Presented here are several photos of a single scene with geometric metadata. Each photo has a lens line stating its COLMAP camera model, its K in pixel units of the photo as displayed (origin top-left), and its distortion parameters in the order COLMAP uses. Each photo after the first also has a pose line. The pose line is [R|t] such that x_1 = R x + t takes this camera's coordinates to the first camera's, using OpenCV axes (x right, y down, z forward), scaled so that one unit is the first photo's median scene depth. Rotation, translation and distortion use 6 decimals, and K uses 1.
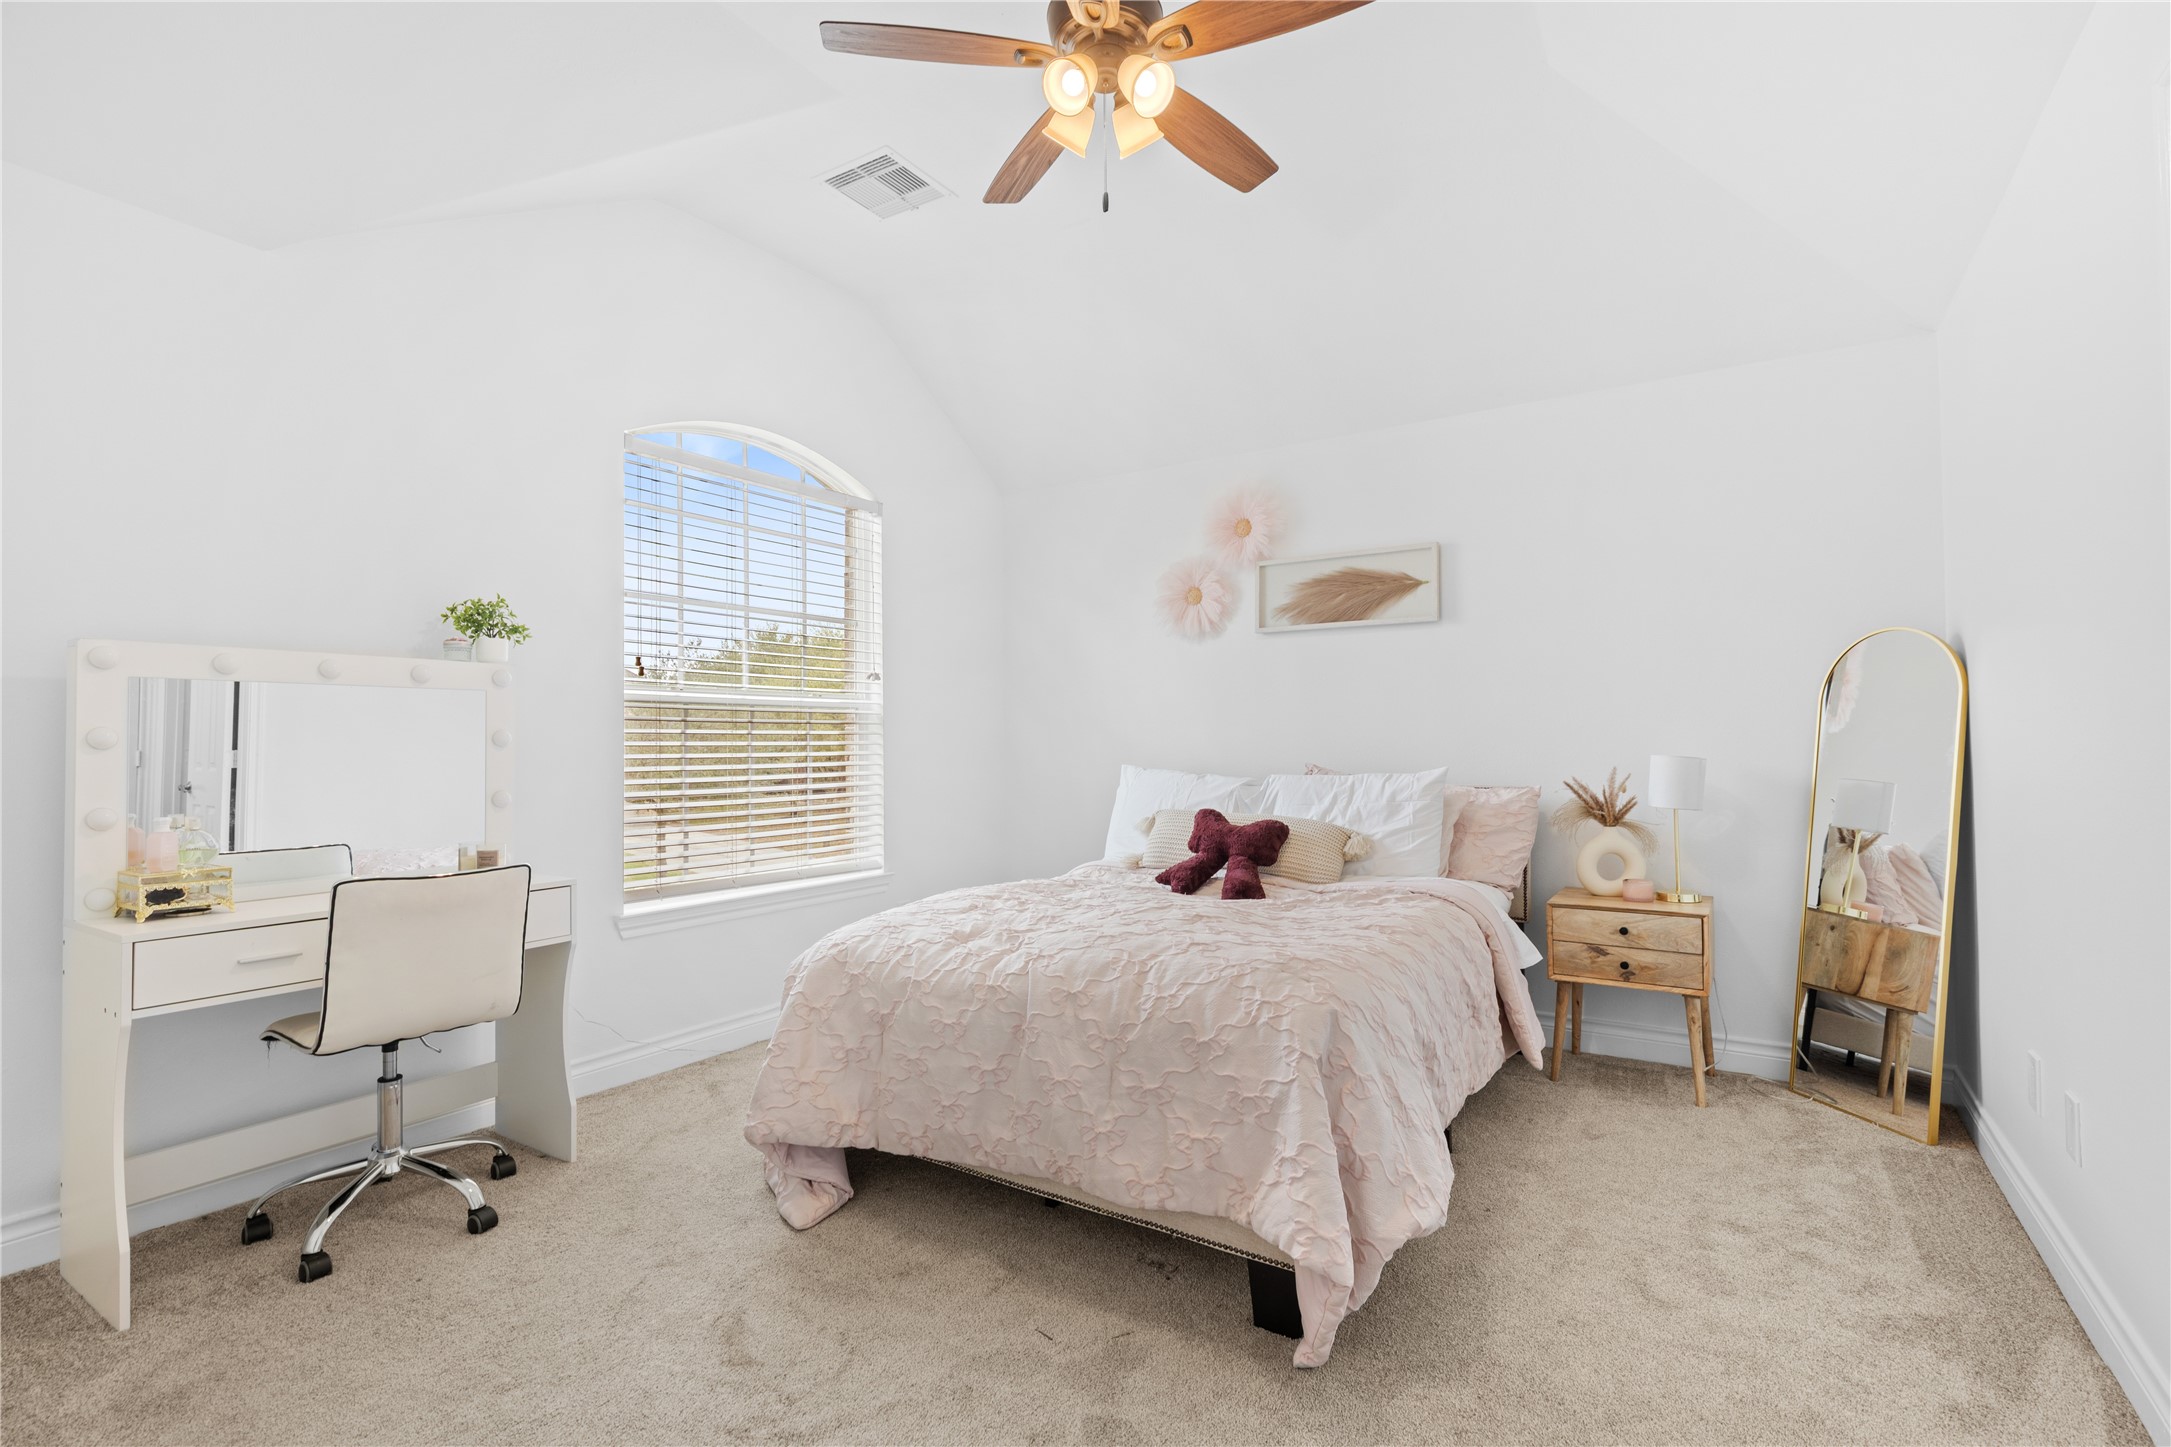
lens RADIAL K [[979.3, 0, 1085.5], [0, 979.3, 723.5], [0, 0, 1]] dist [0.000882, 0.000038]
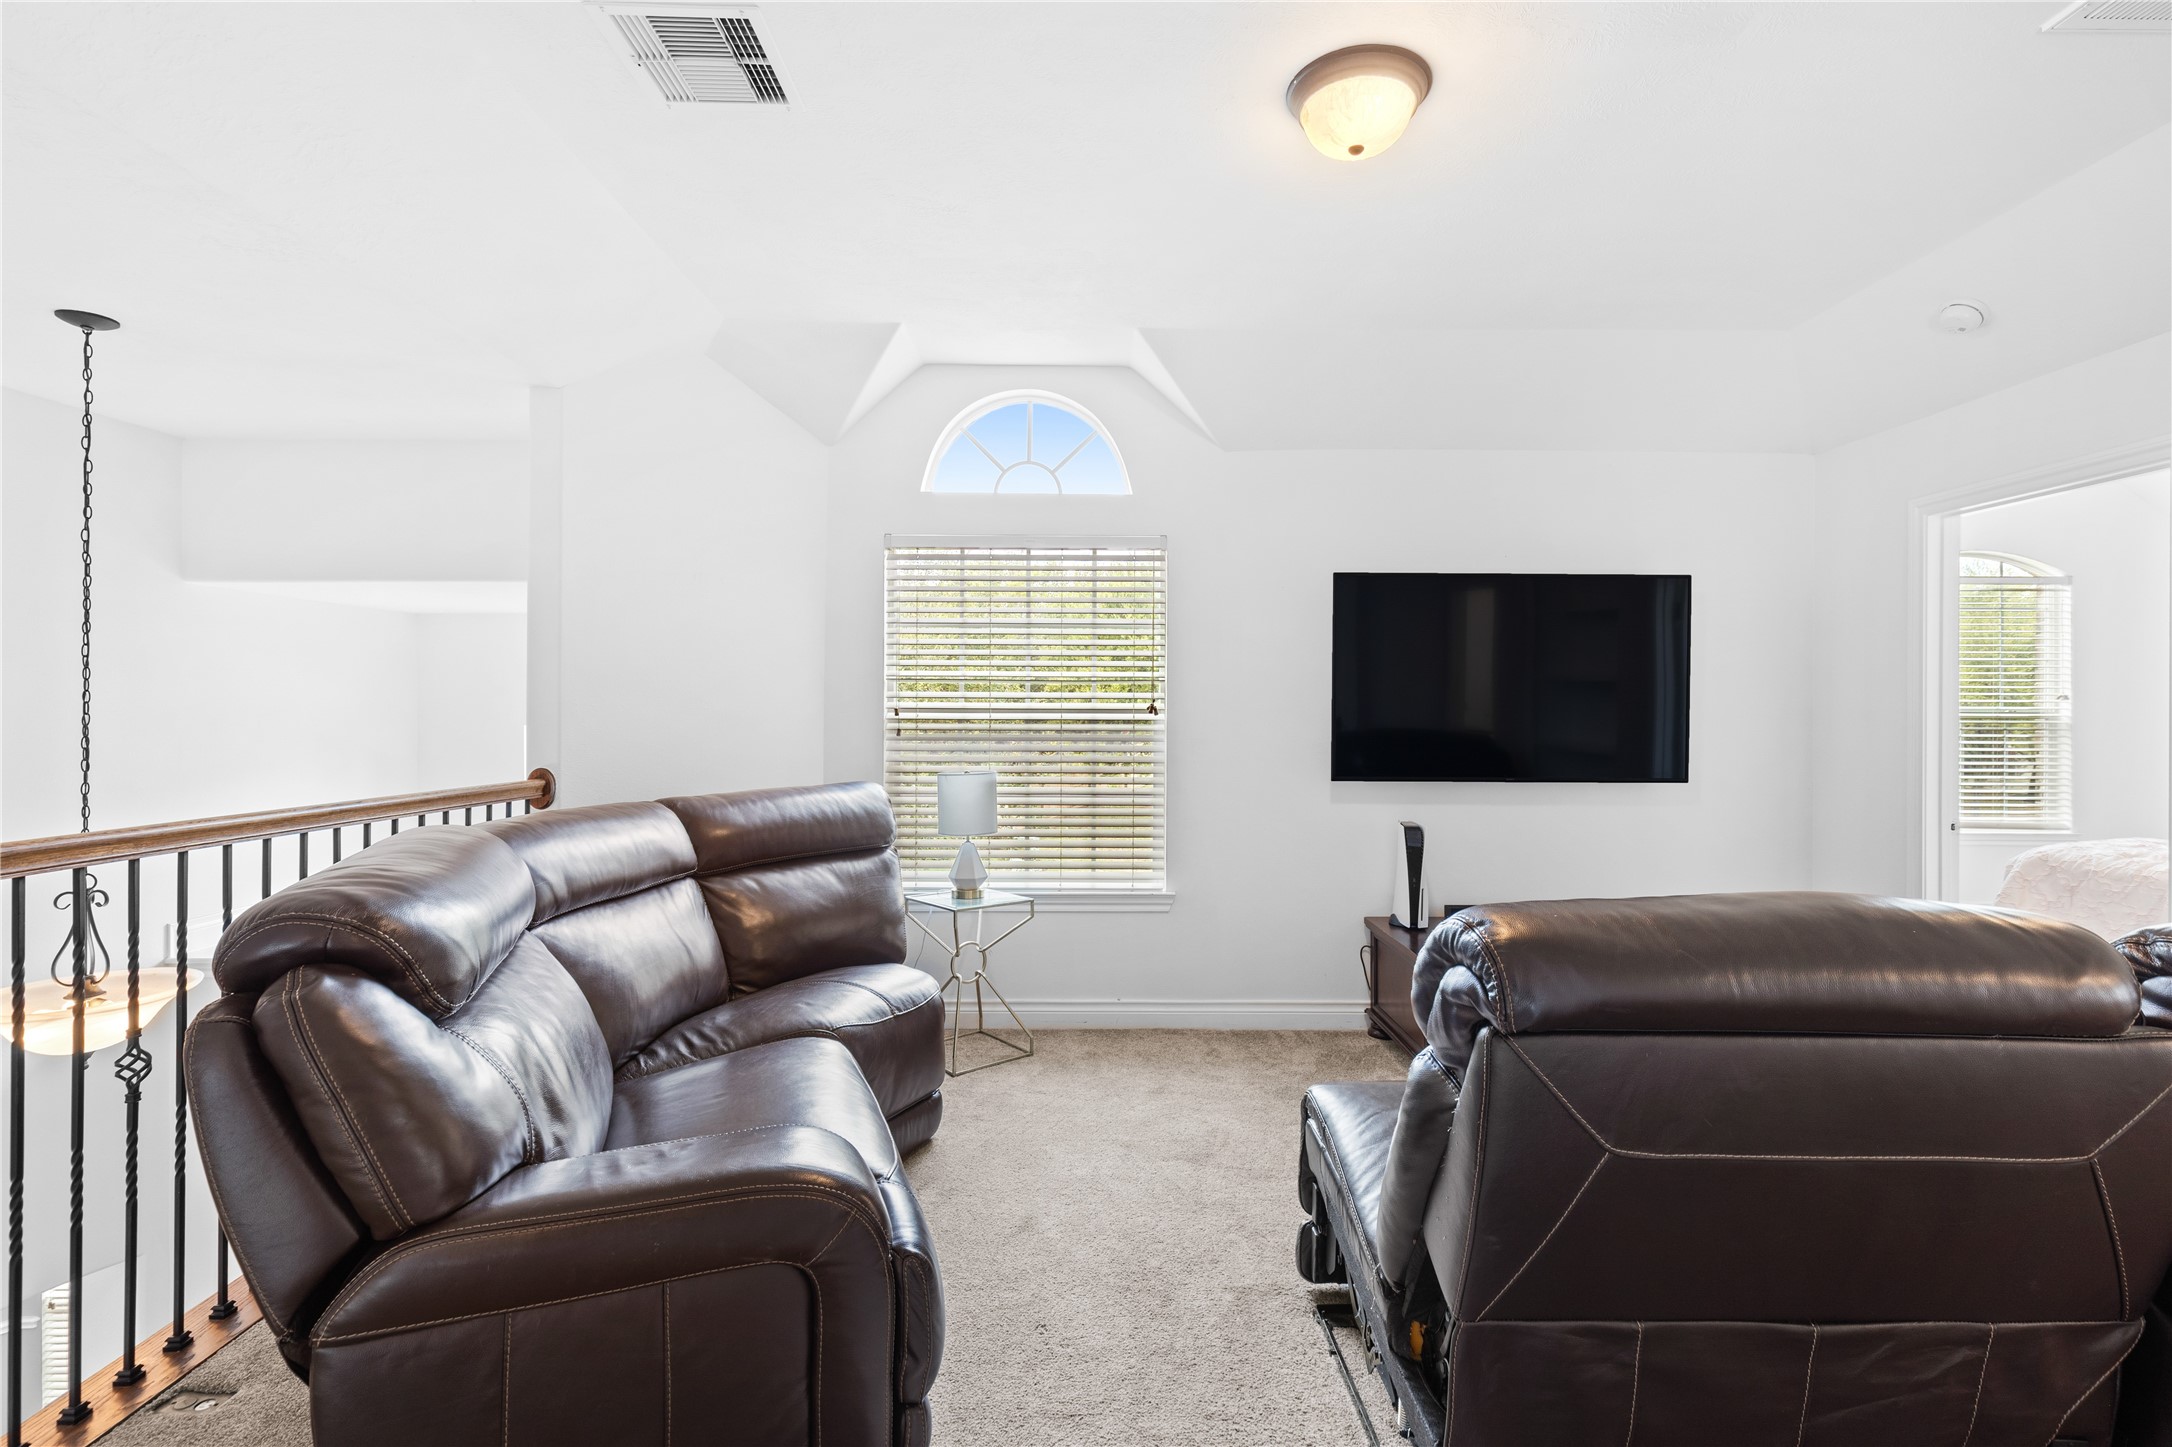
lens RADIAL K [[983.4, 0, 1082.0], [0, 983.4, 703.1], [0, 0, 1]] dist [0.010284, 0.000056]
pose [[0.552550, 0.007763, -0.833444, 0.217964], [0.011069, 0.999800, 0.016652, -0.085700], [0.833406, -0.018426, 0.552354, -1.077502]]
